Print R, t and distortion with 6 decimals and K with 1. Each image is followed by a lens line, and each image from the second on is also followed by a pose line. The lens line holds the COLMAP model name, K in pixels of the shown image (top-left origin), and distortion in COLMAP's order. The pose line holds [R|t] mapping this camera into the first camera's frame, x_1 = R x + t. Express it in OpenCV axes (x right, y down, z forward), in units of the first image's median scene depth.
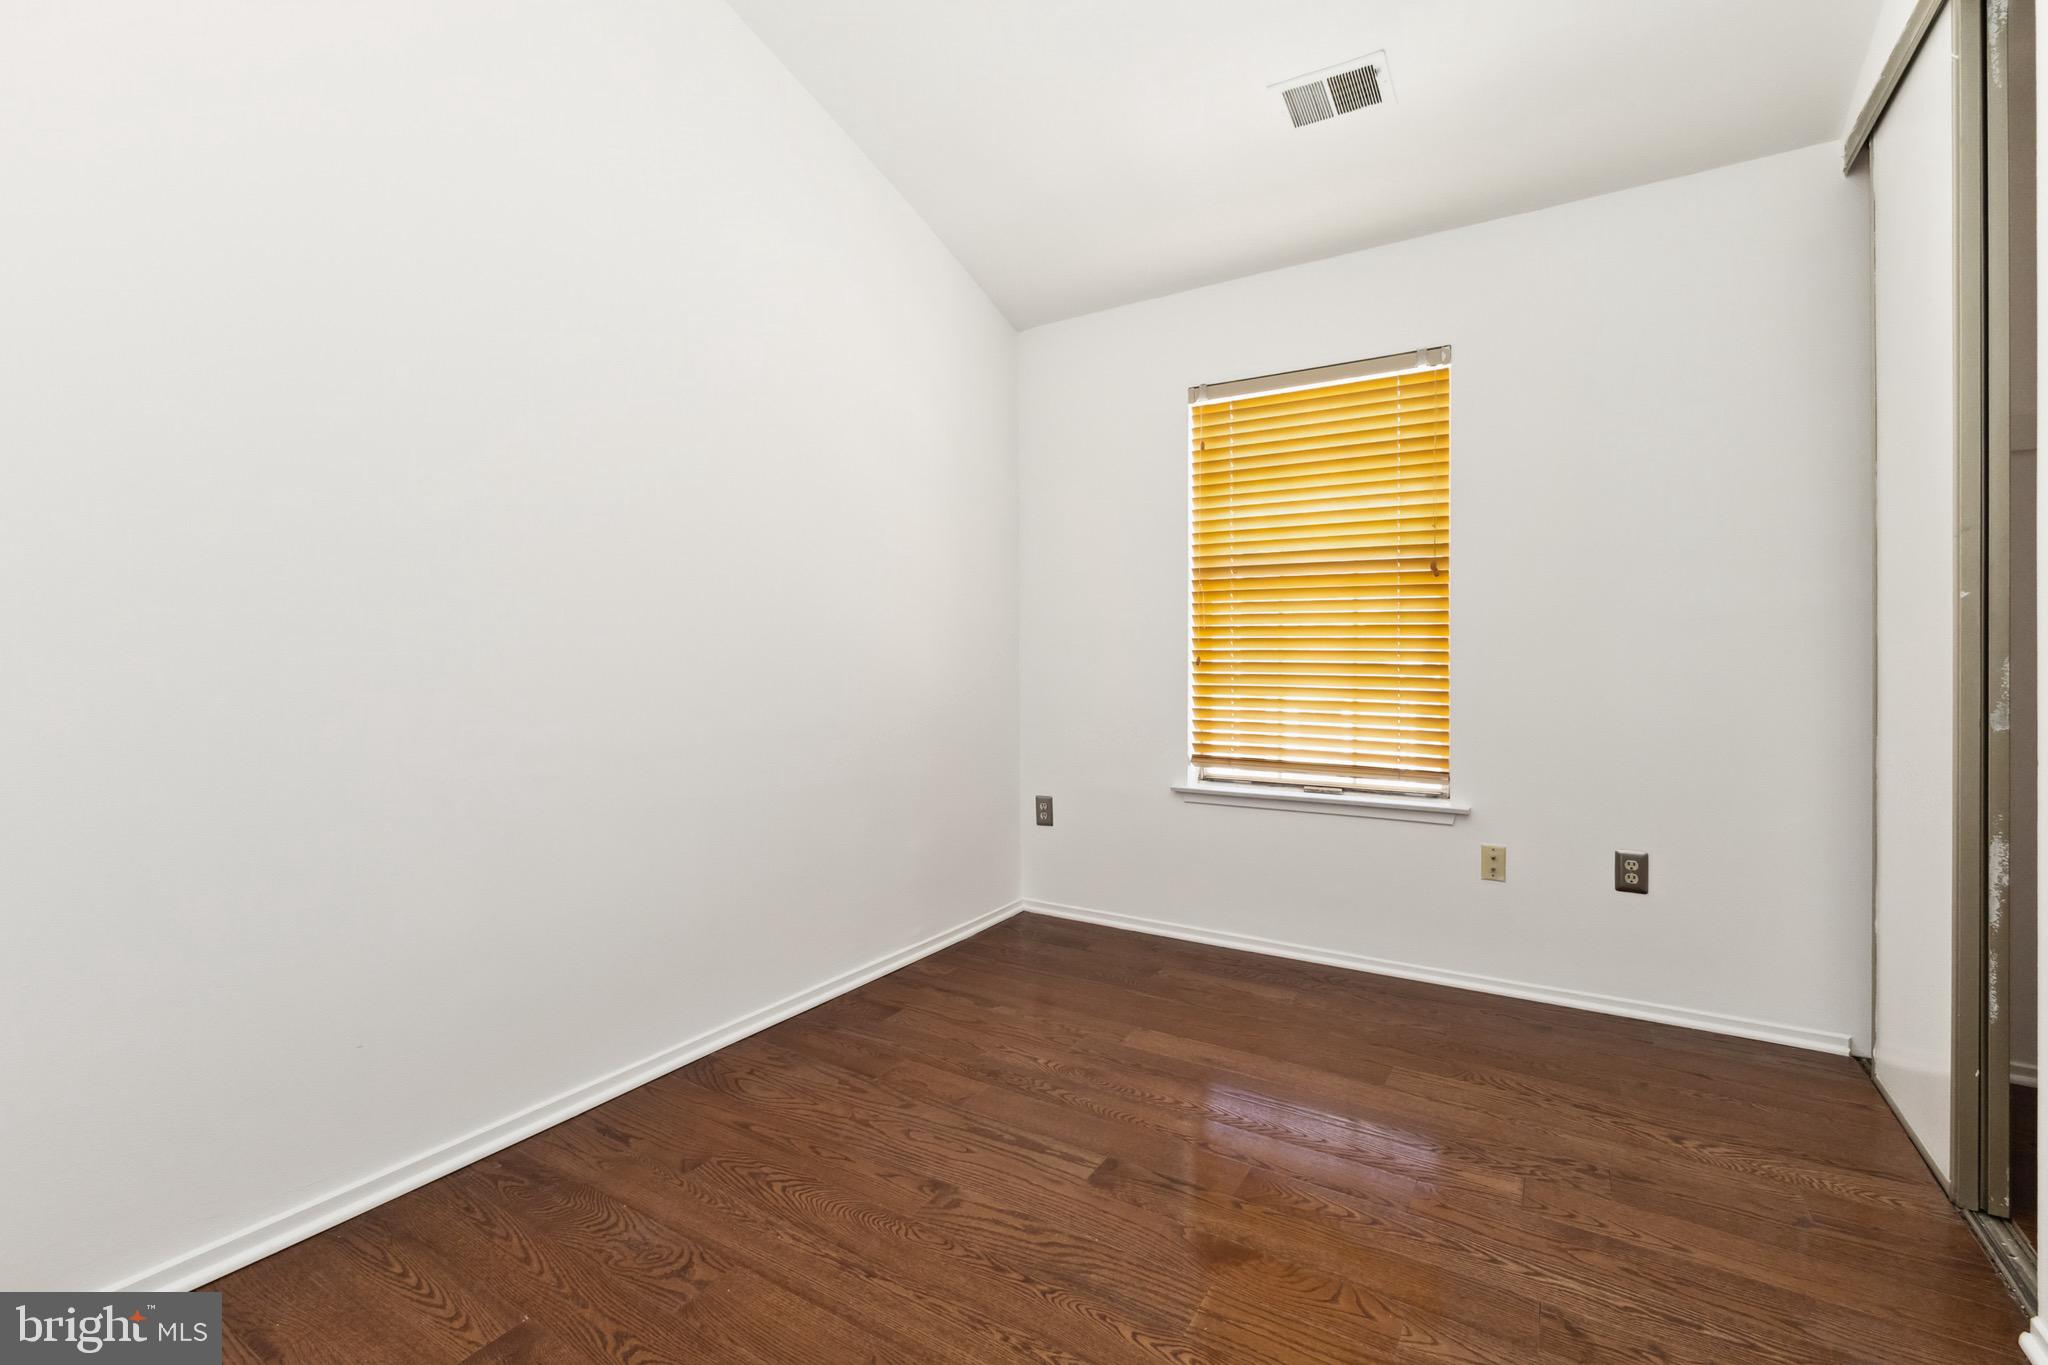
lens RADIAL K [[895.1, 0, 1018.9], [0, 895.1, 672.4], [0, 0, 1]] dist [0.002203, 0.000317]
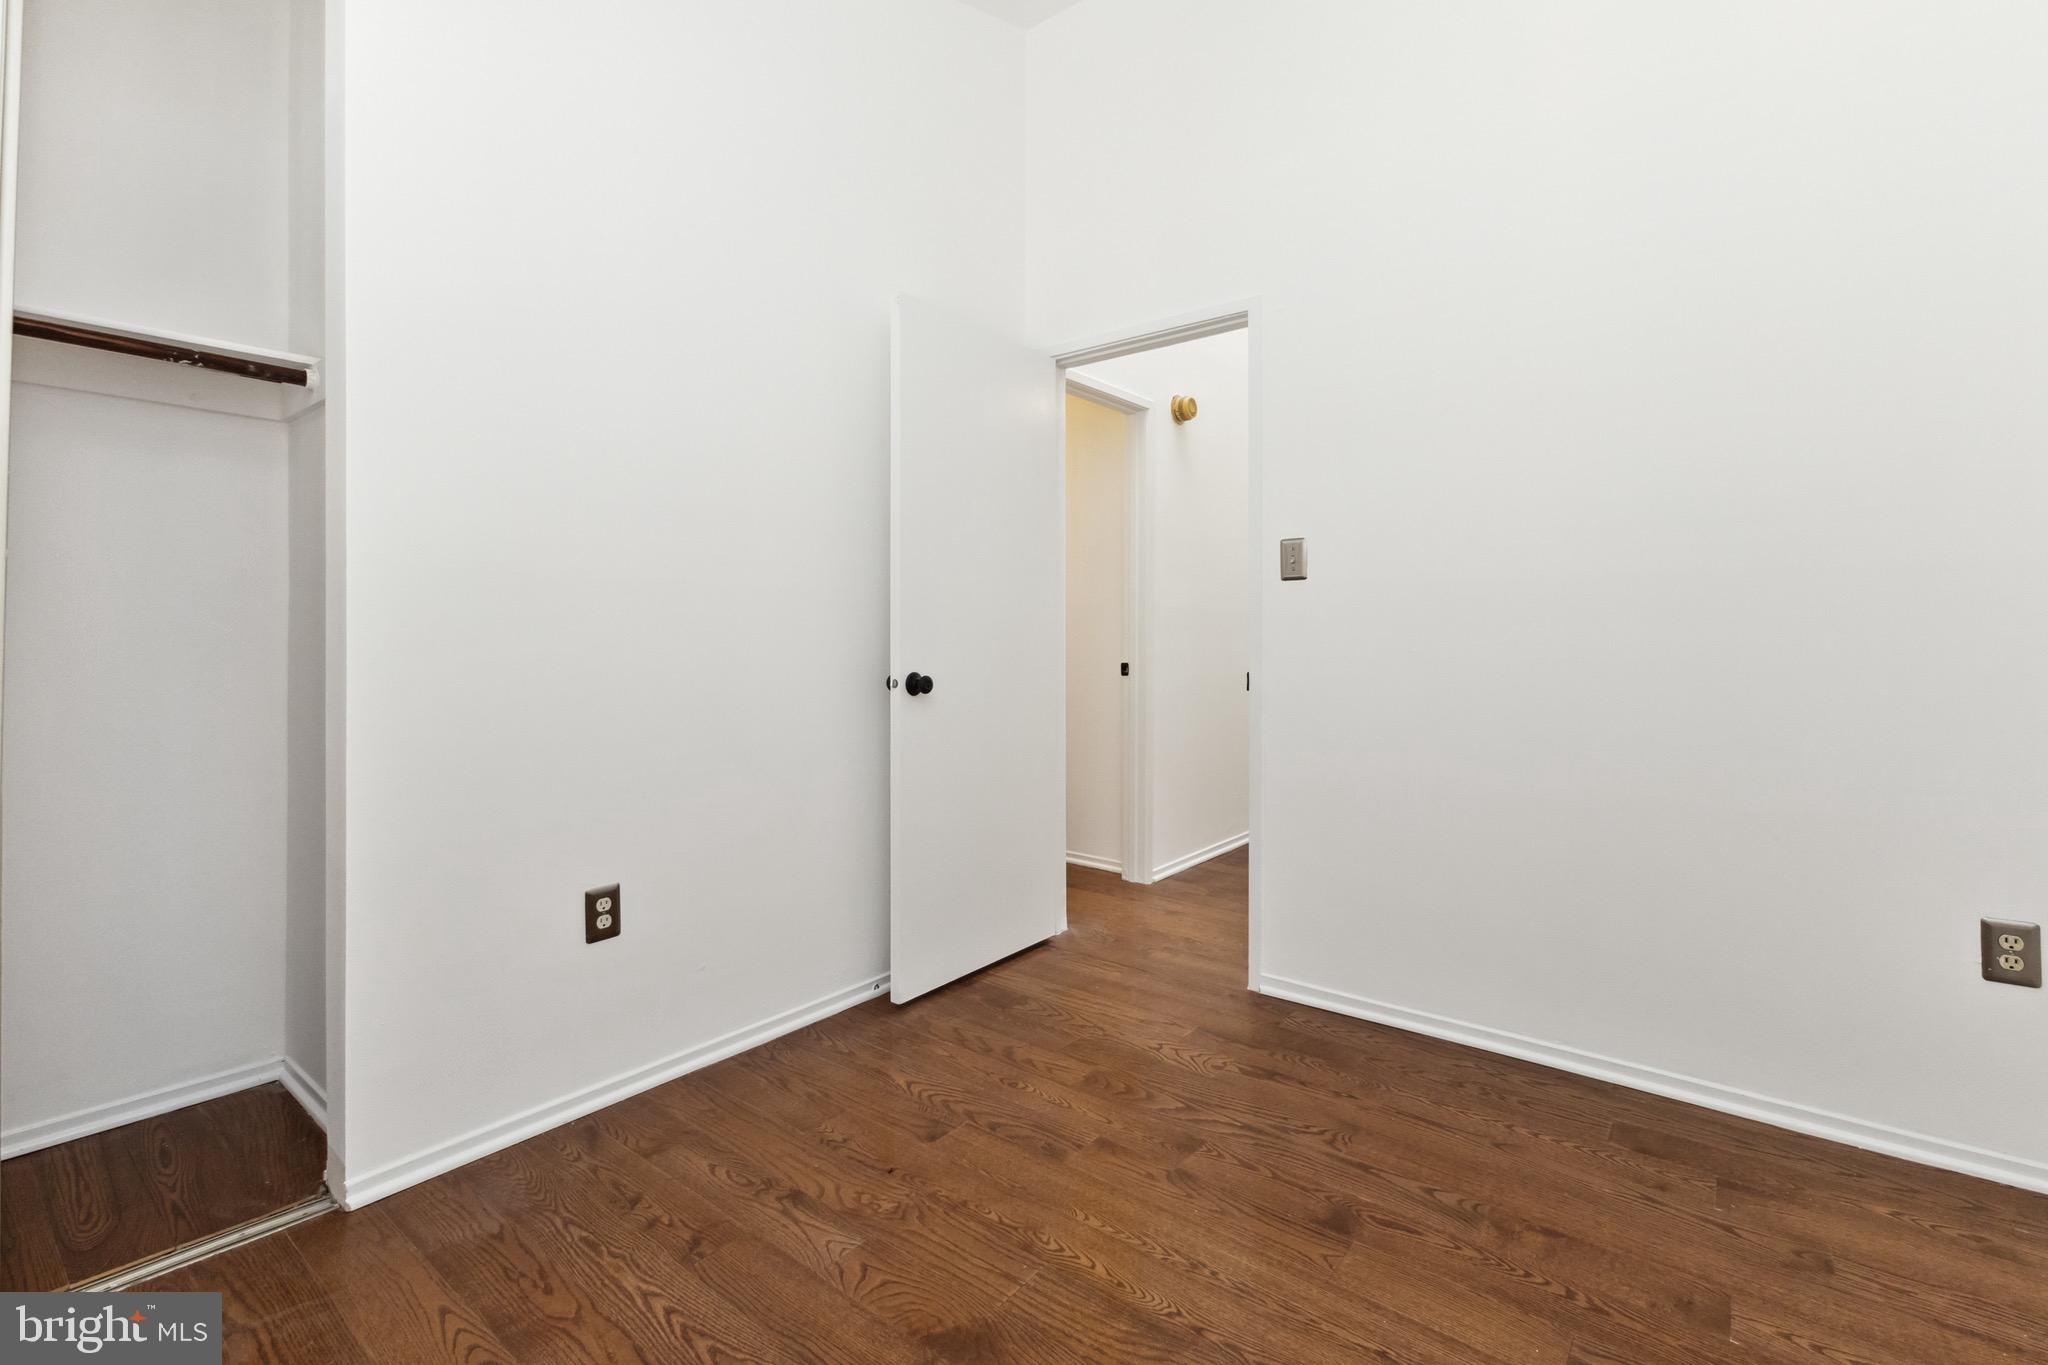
lens RADIAL K [[895.1, 0, 1018.9], [0, 895.1, 672.4], [0, 0, 1]] dist [0.002203, 0.000317]
pose [[-0.992222, -0.009409, 0.124125, 0.085038], [-0.004196, 0.999101, 0.042193, -0.021038], [-0.124410, 0.041344, -0.991369, 1.937372]]
